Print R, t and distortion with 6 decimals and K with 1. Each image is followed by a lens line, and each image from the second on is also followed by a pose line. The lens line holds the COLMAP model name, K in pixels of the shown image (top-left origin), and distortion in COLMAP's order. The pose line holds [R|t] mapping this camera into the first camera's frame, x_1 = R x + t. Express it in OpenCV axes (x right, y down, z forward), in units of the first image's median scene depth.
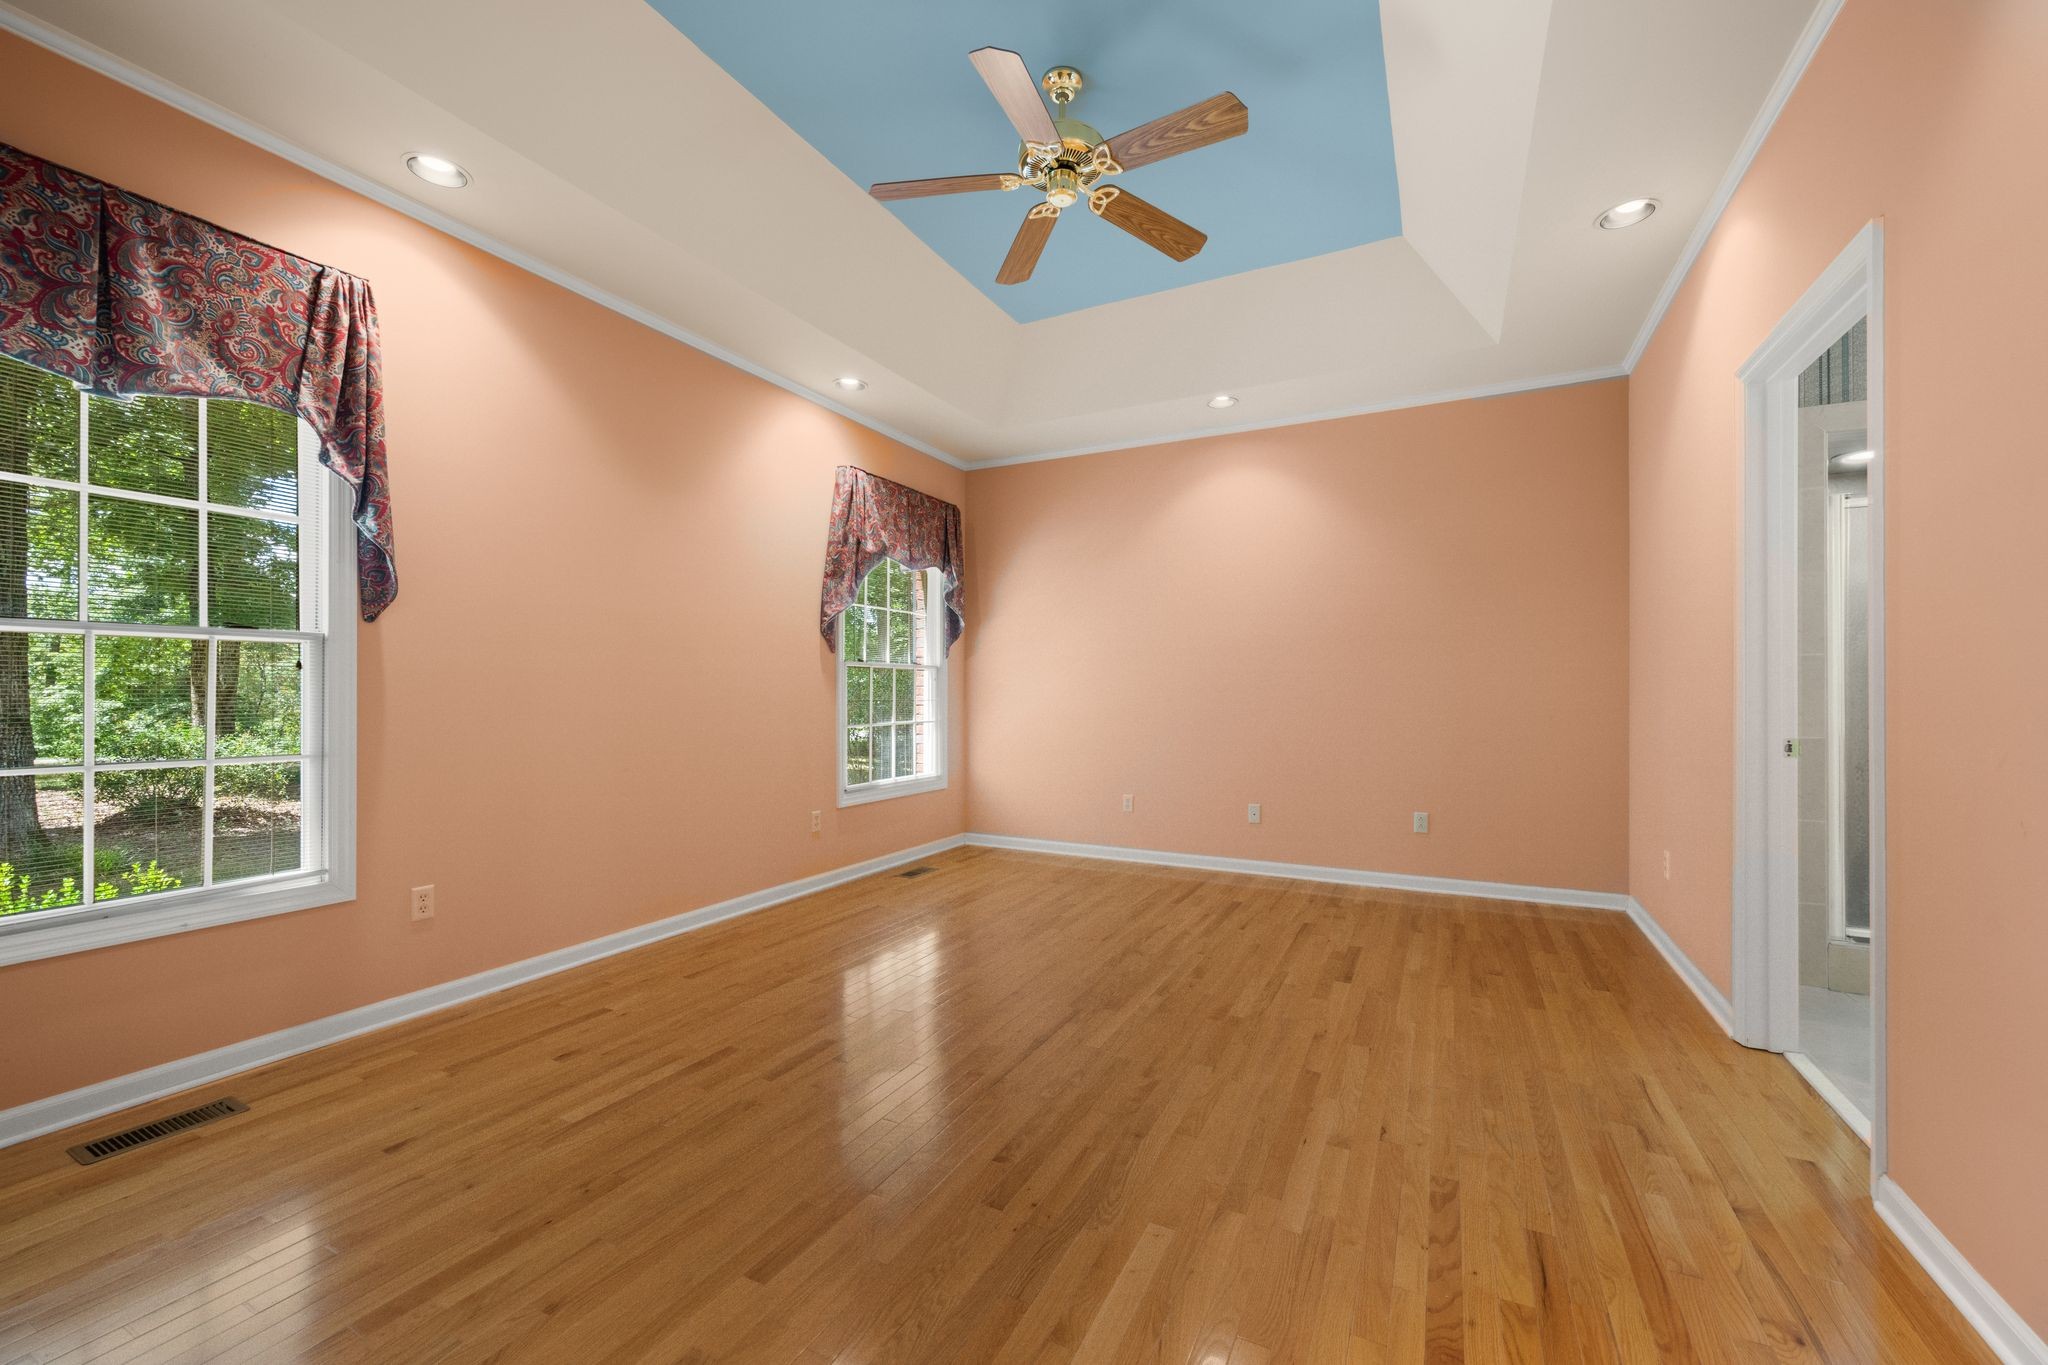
lens RADIAL K [[798.6, 0, 1034.4], [0, 798.6, 688.4], [0, 0, 1]] dist [0.001016, 0.000145]
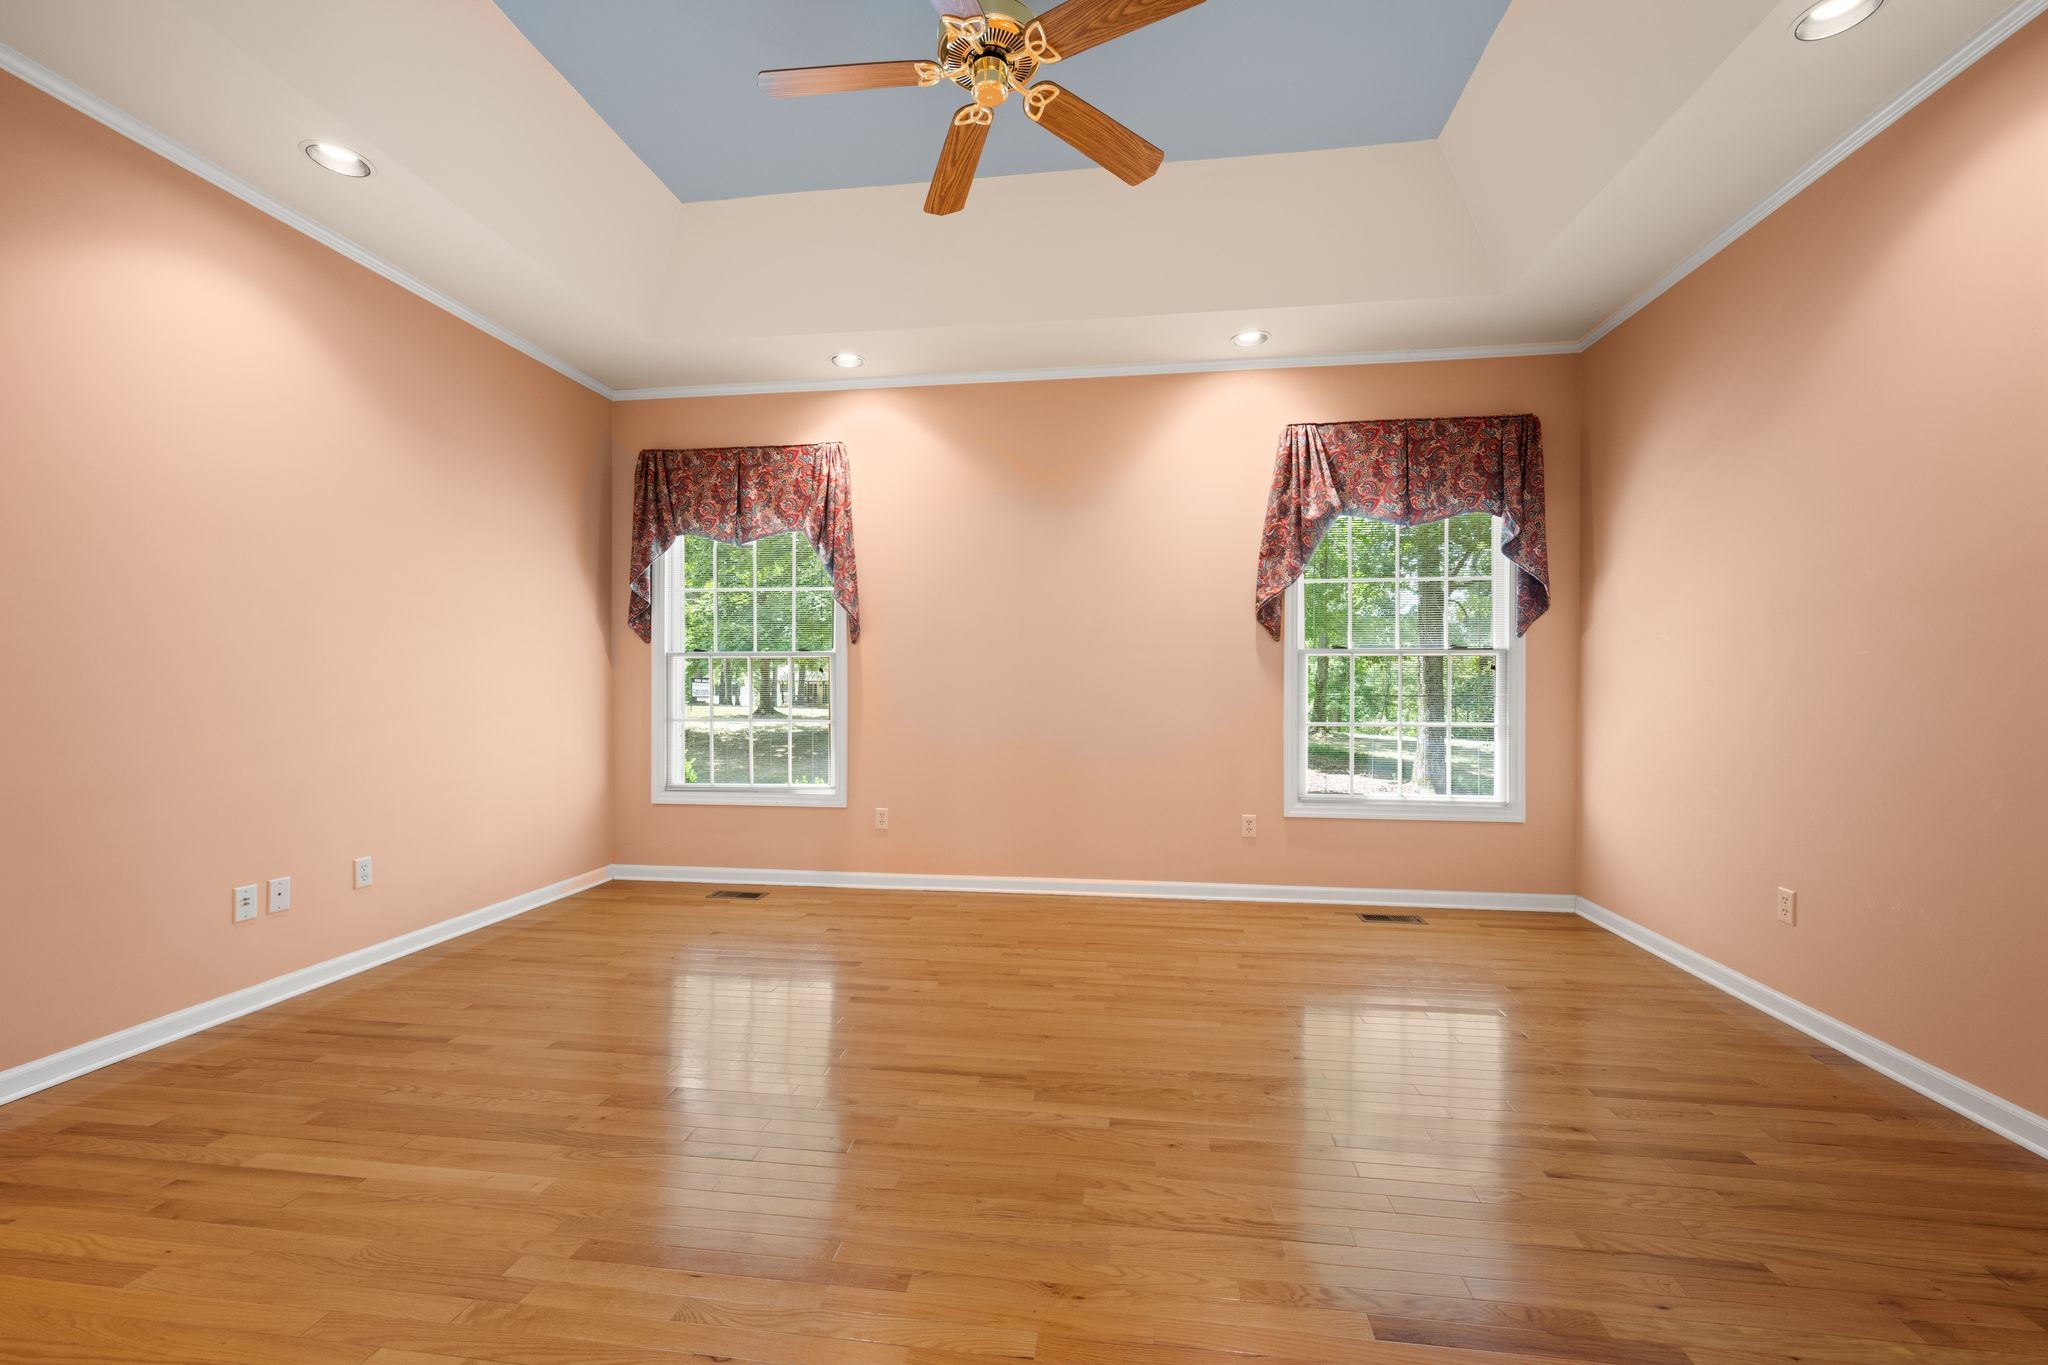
lens RADIAL K [[798.6, 0, 1034.4], [0, 798.6, 688.4], [0, 0, 1]] dist [0.001016, 0.000145]
pose [[0.342981, 0.003254, -0.939337, 0.496946], [0.004463, 0.999977, 0.005094, 0.002272], [0.939332, -0.005939, 0.342959, 0.446668]]
